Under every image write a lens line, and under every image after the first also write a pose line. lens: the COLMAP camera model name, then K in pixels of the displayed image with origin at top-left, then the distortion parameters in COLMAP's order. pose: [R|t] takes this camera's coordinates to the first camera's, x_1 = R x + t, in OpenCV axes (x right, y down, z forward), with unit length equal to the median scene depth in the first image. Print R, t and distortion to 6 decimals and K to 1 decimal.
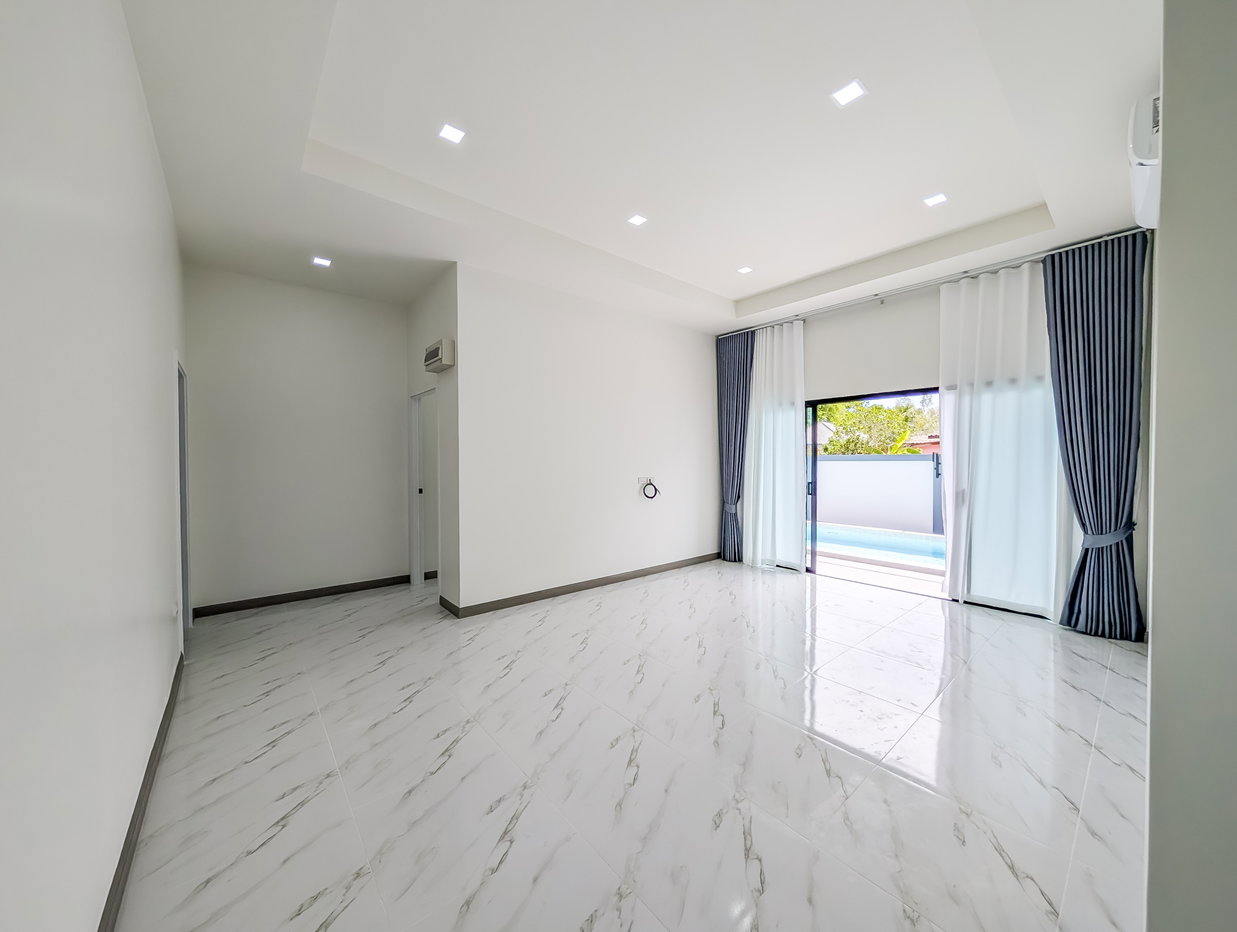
lens RADIAL K [[435.7, 0, 618.5], [0, 435.7, 466.0], [0, 0, 1]] dist [-0.001303, -0.000096]
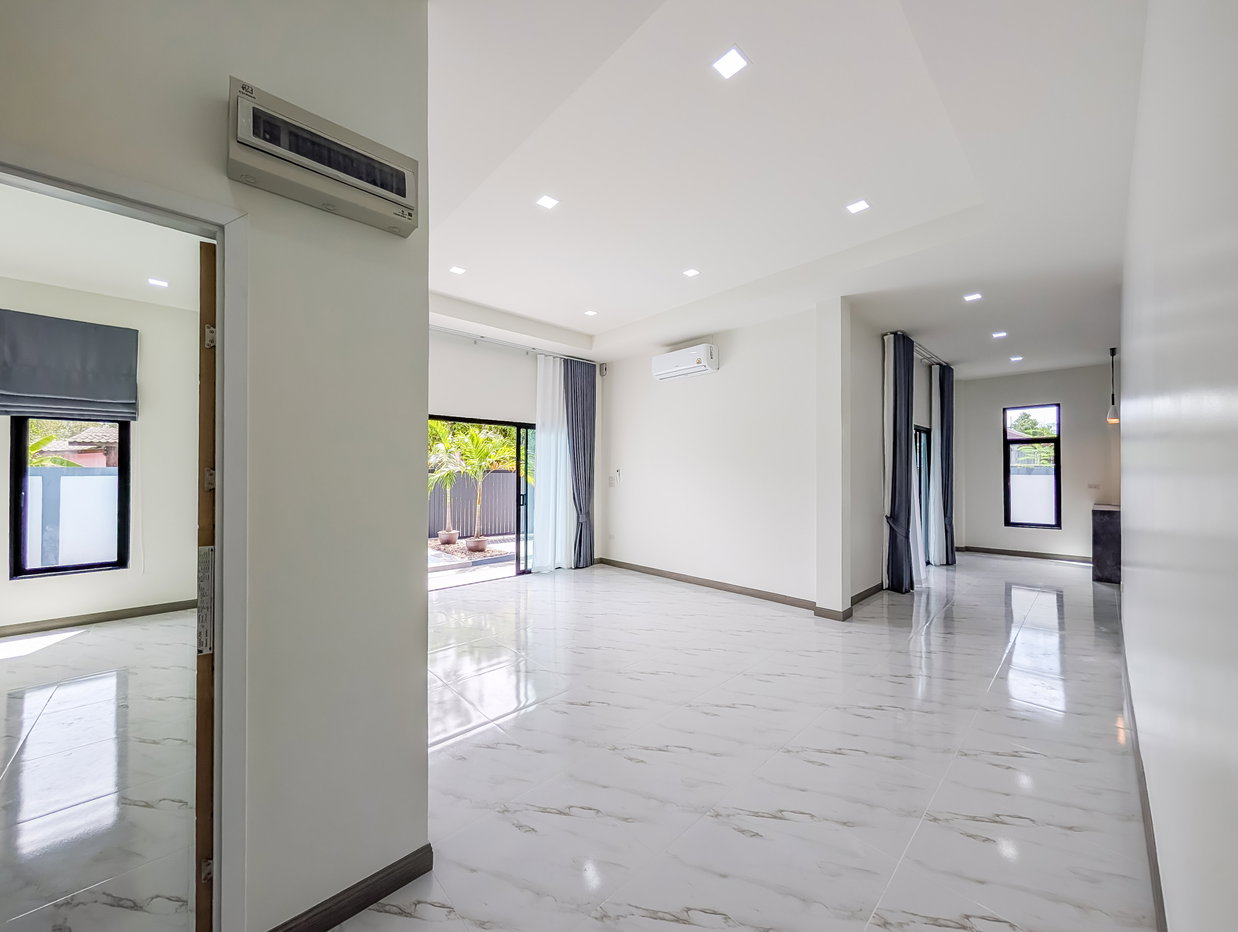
lens RADIAL K [[444.4, 0, 618.6], [0, 444.4, 469.7], [0, 0, 1]] dist [-0.000811, -0.000319]
pose [[-0.026173, 0.011743, 0.999588, -0.537198], [0.012362, 0.999858, -0.011423, -0.009164], [-0.999581, 0.012058, -0.026315, 0.566961]]
